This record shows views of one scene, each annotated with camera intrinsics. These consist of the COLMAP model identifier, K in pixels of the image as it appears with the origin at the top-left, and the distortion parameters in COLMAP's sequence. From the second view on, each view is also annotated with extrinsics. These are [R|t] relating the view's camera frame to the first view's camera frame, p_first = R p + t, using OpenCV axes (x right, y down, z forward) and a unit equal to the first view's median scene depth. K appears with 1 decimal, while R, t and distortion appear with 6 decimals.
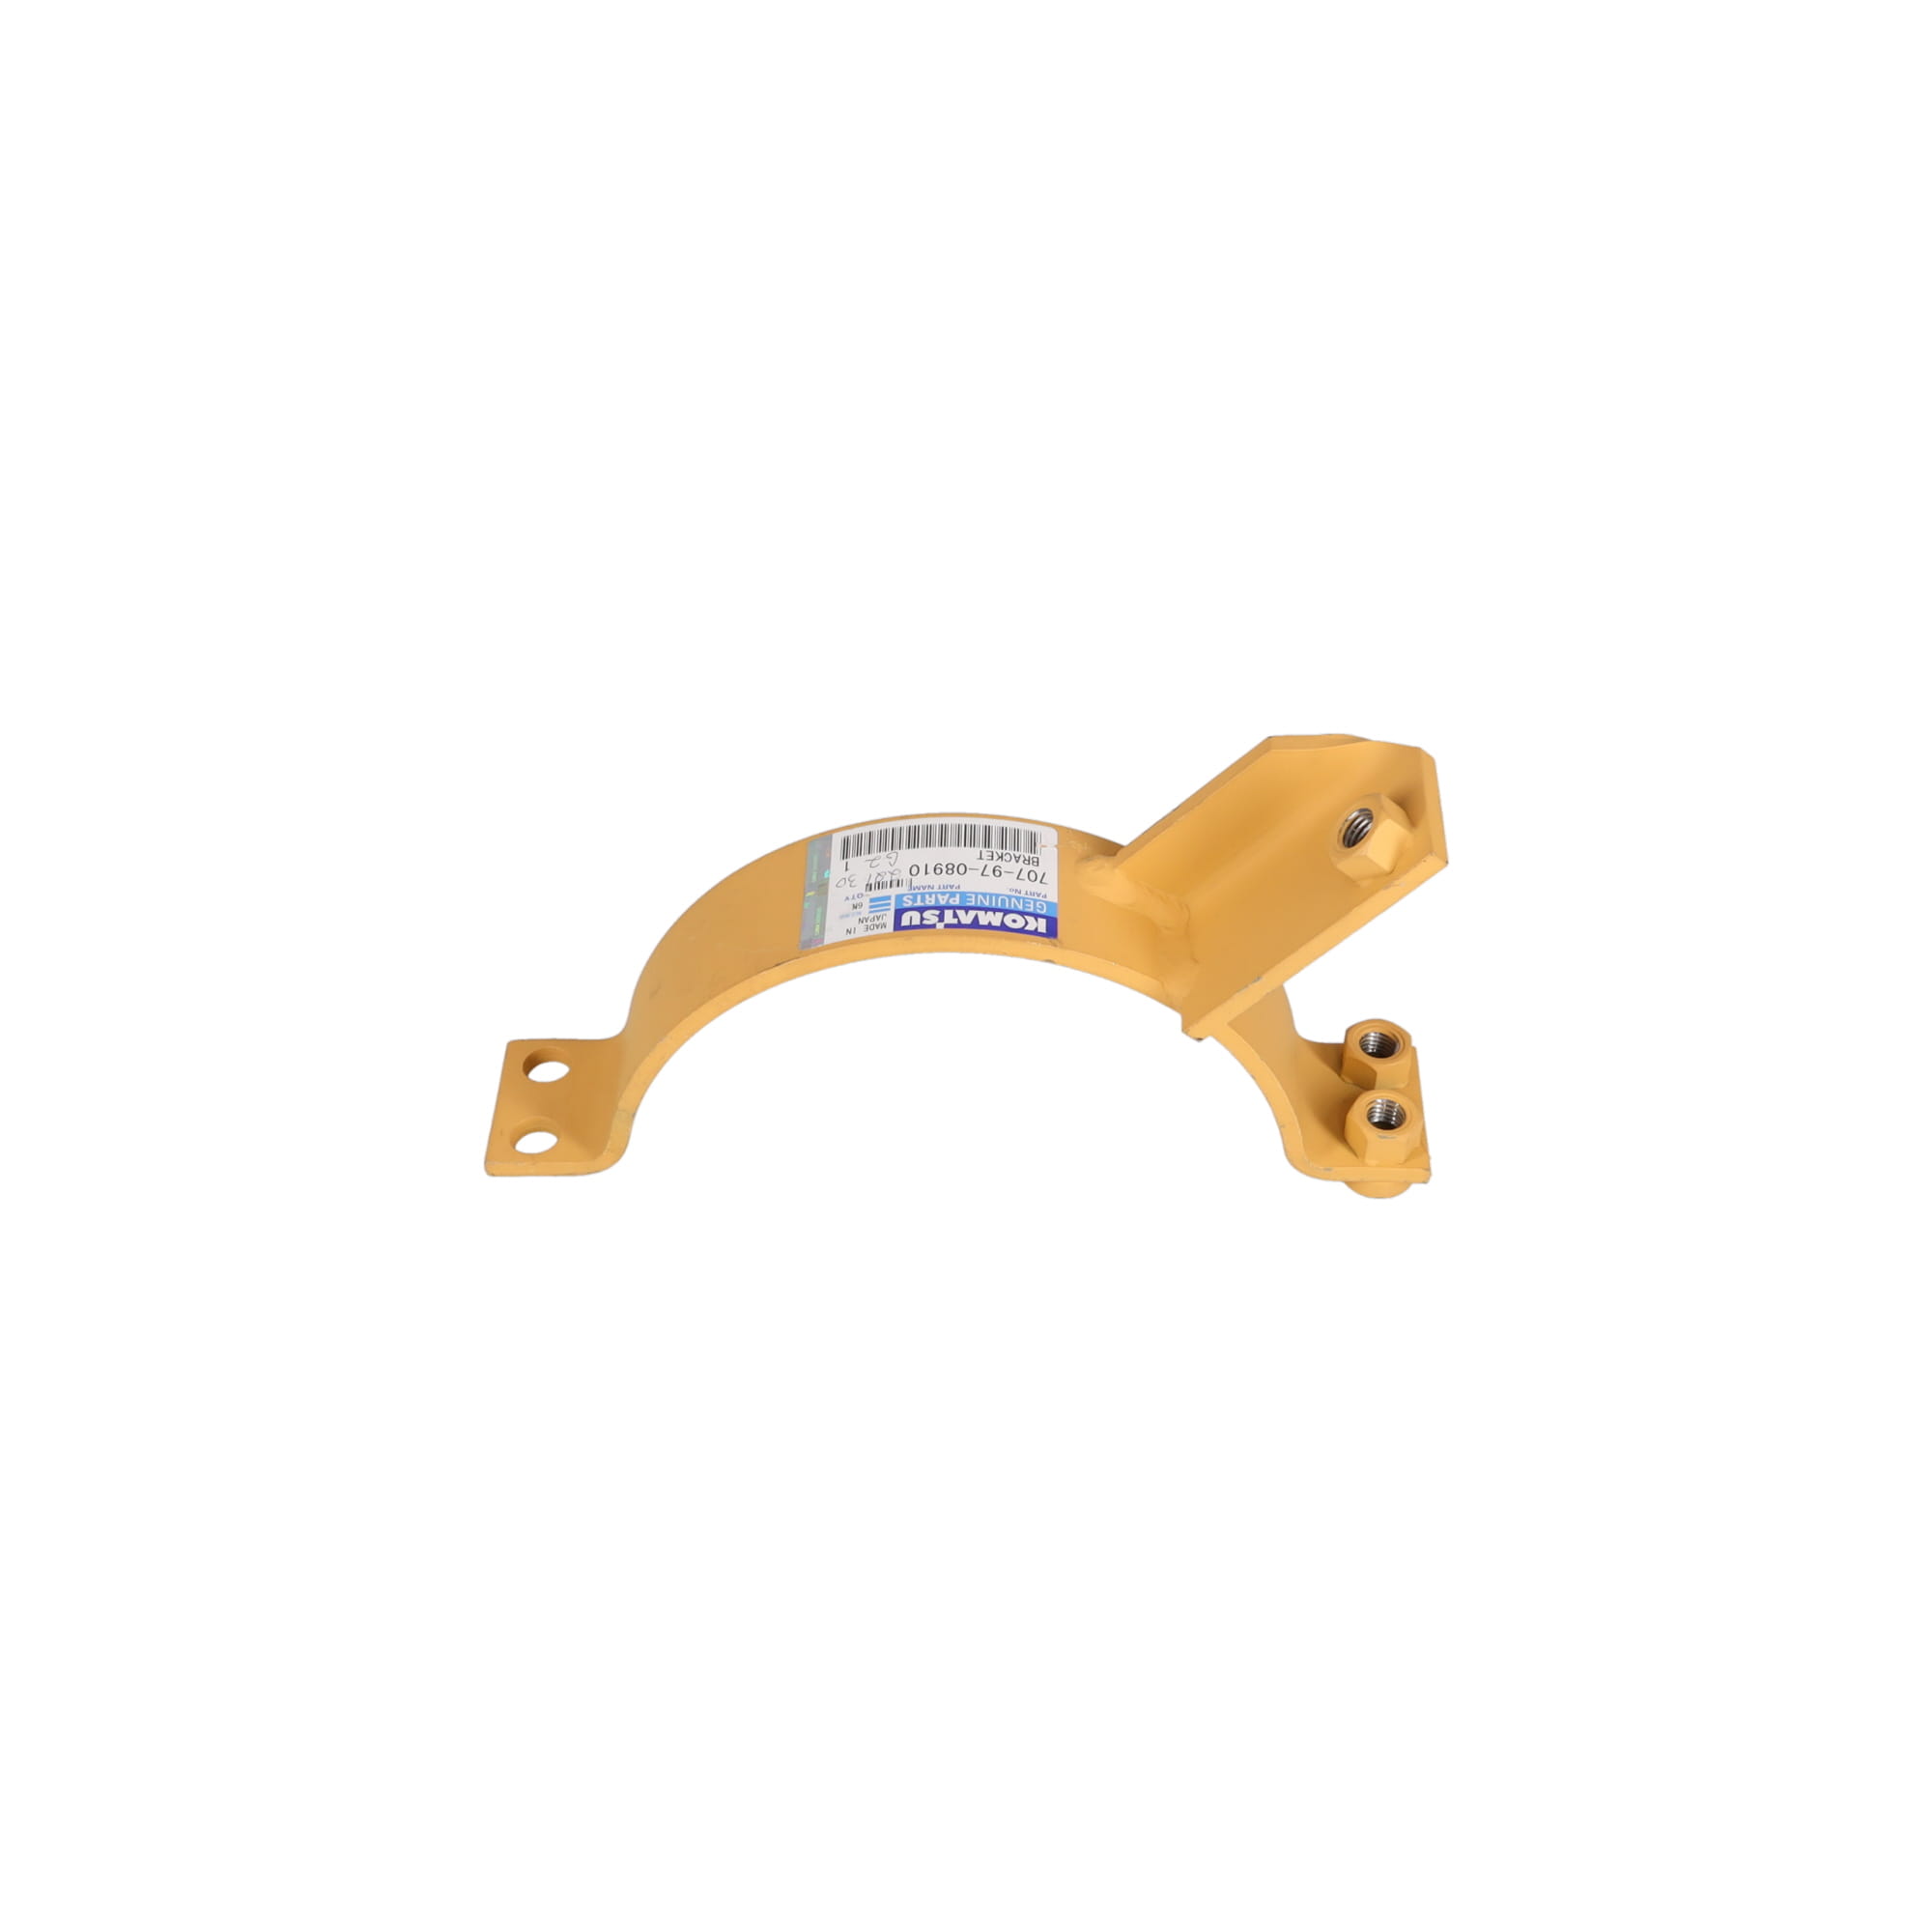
lens RADIAL K [[2820.6, 0, 957.7], [0, 2820.6, 966.6], [0, 0, 1]] dist [0.042048, 0.000000]
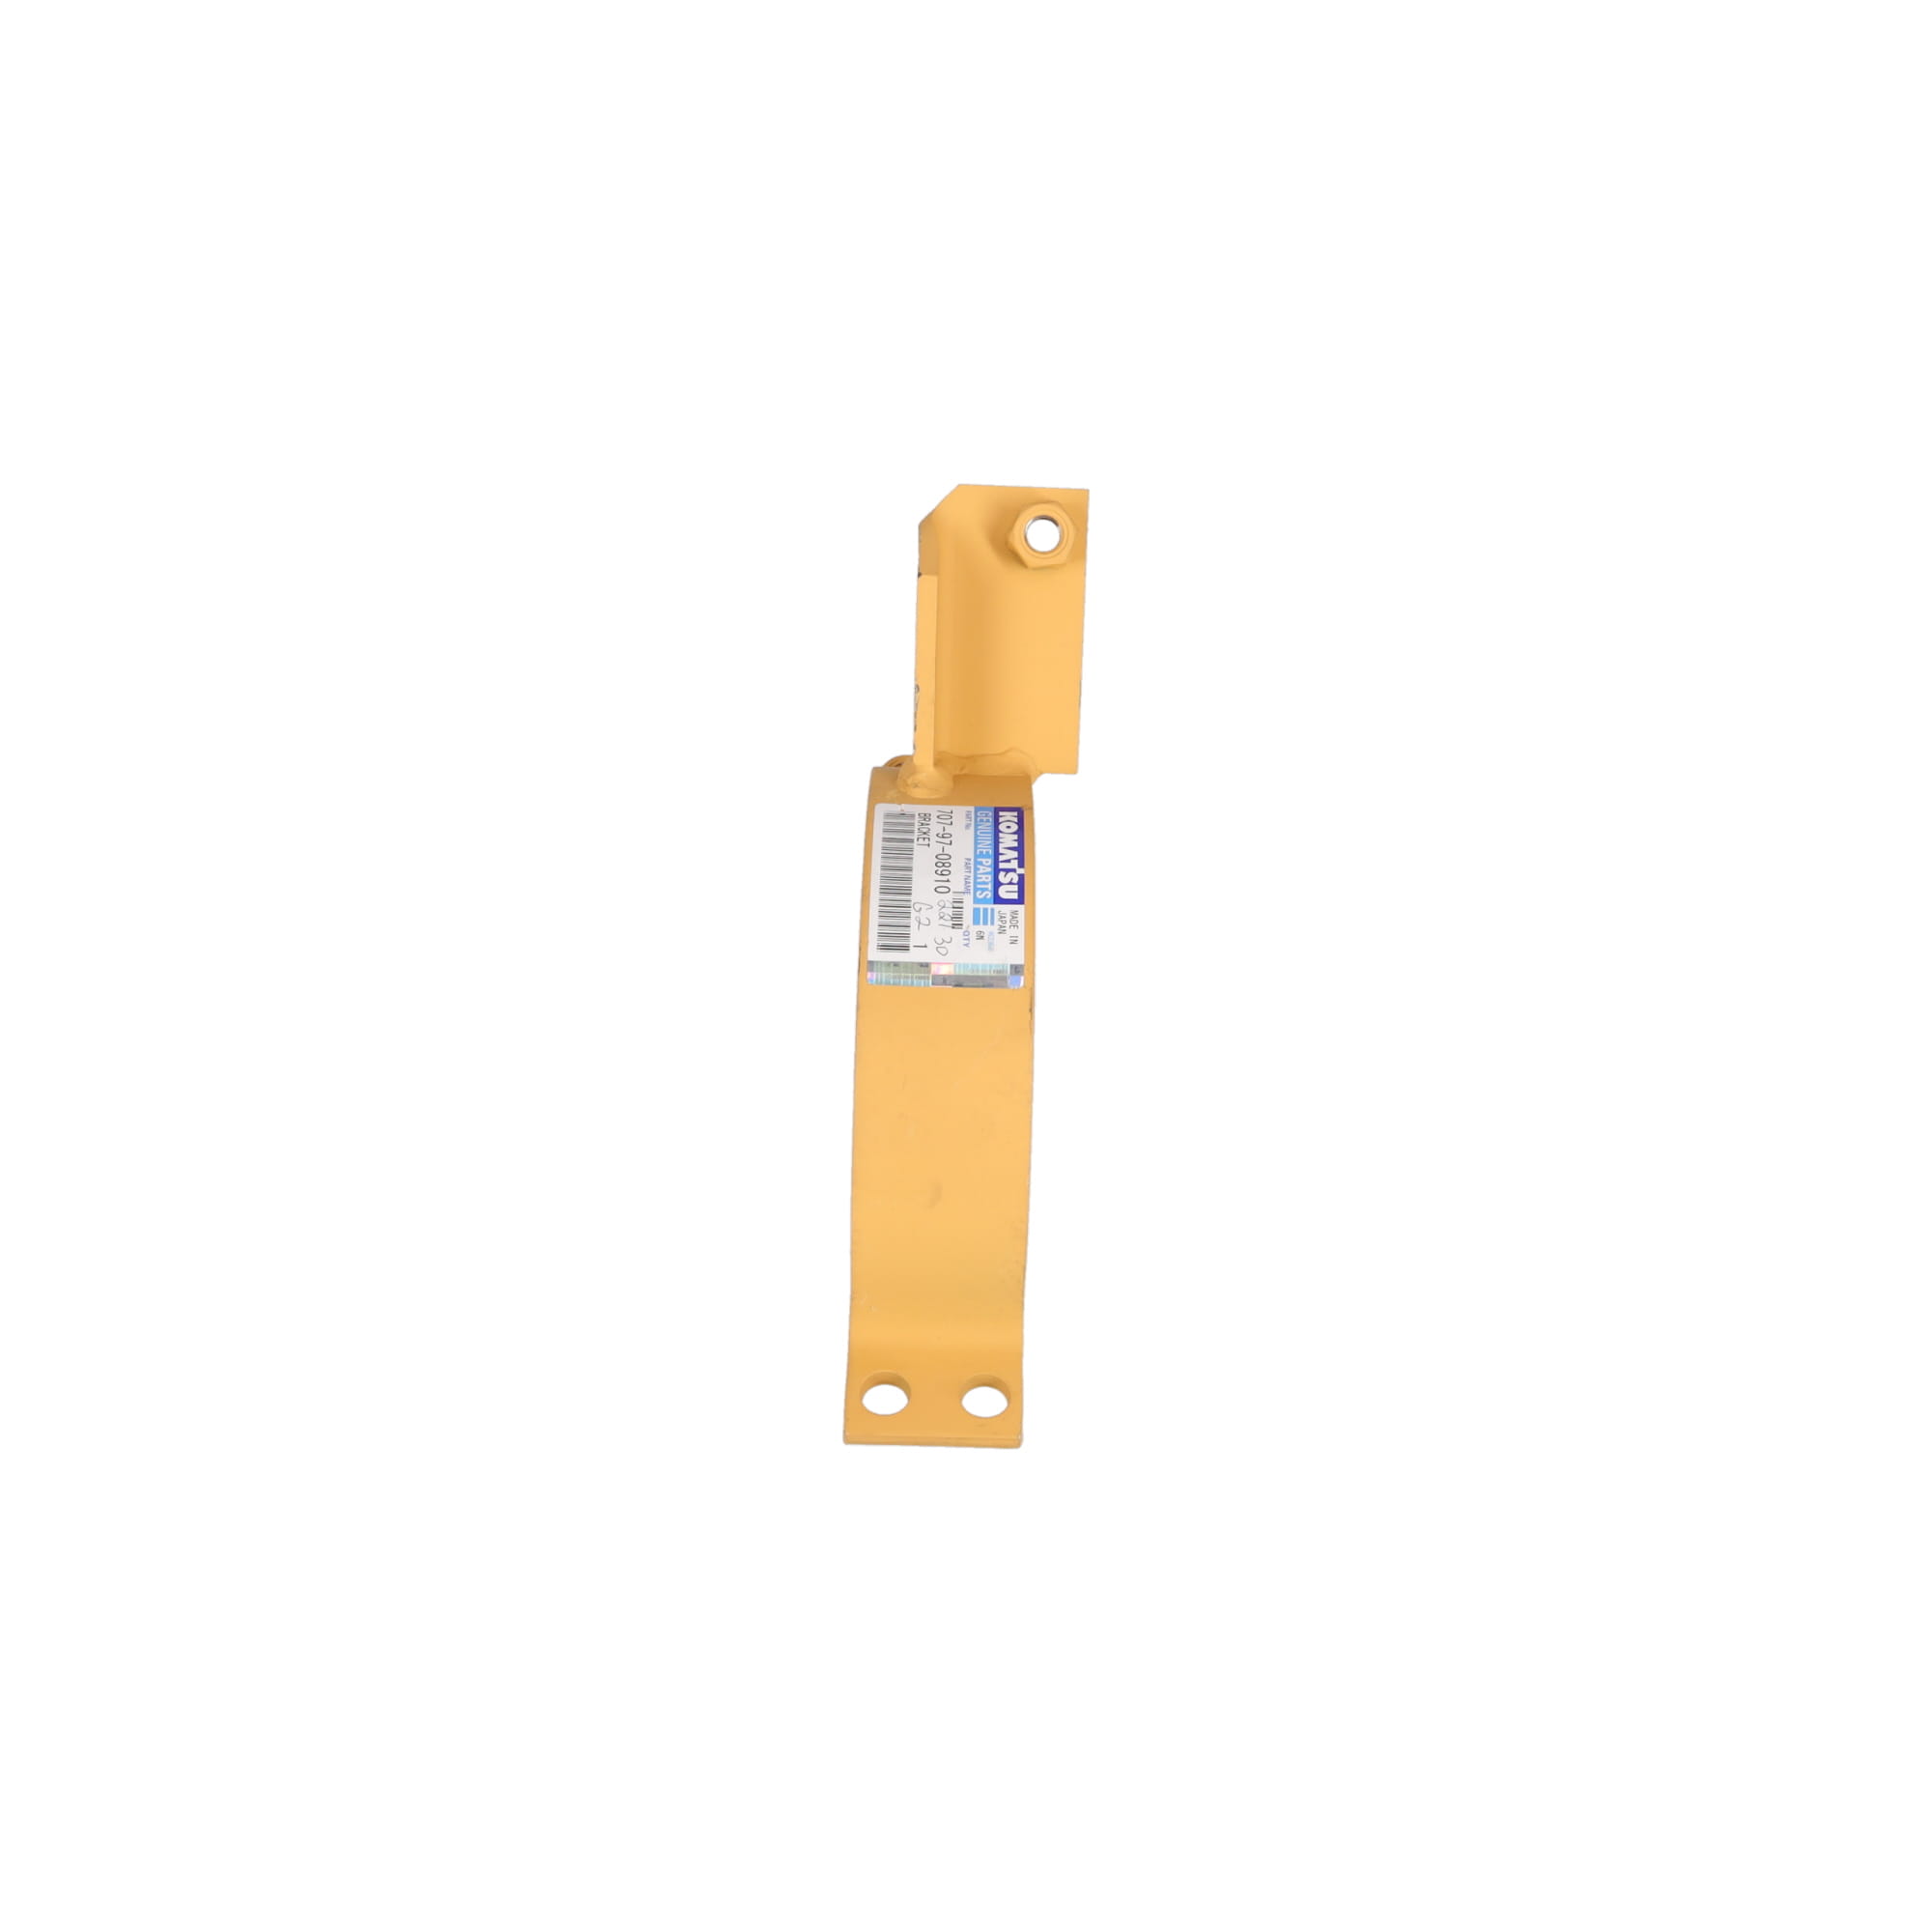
lens RADIAL K [[2820.6, 0, 965.5], [0, 2820.6, 957.9], [0, 0, 1]] dist [0.042048, 0.000000]
pose [[-0.010103, -0.719752, 0.694158, -0.777713], [0.684083, 0.501351, 0.529791, -0.582868], [-0.729335, 0.480214, 0.487304, 0.490502]]
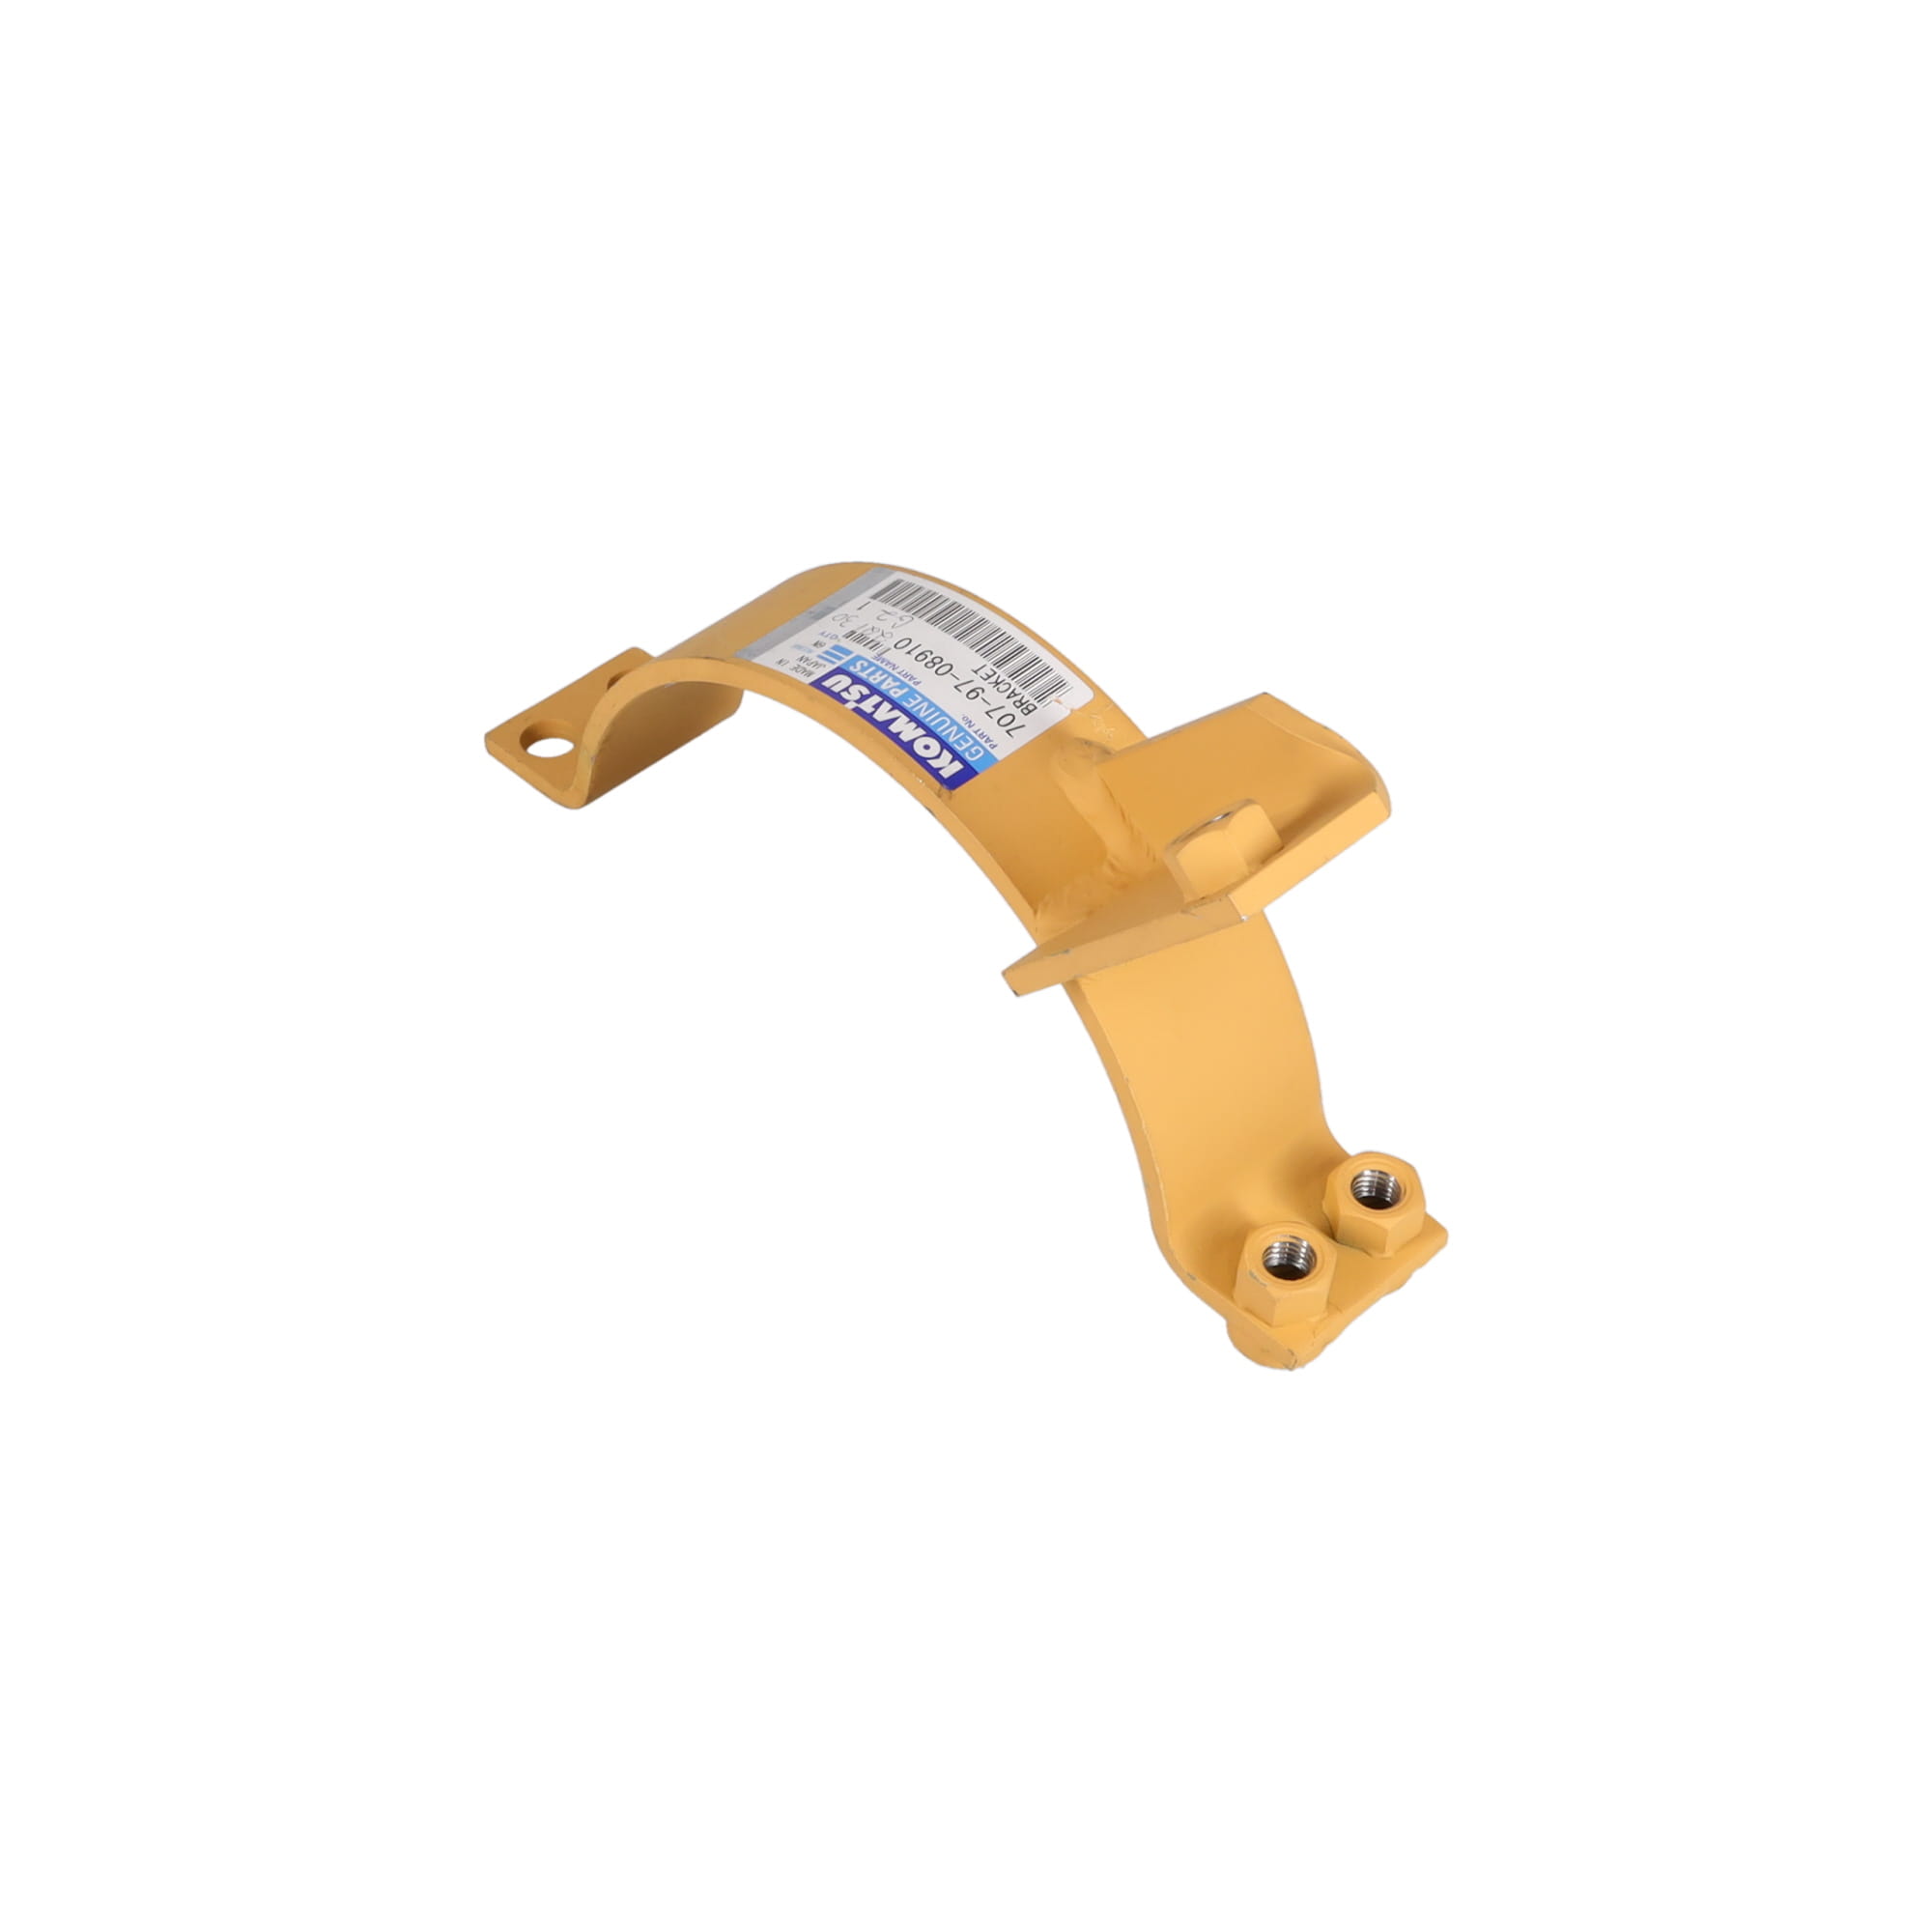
lens RADIAL K [[2820.6, 0, 958.2], [0, 2820.6, 966.4], [0, 0, 1]] dist [0.042048, 0.000000]
pose [[0.715296, 0.519338, -0.467588, 0.422930], [-0.498532, 0.848116, 0.179347, -0.108955], [0.489711, 0.104822, 0.865561, 0.322520]]
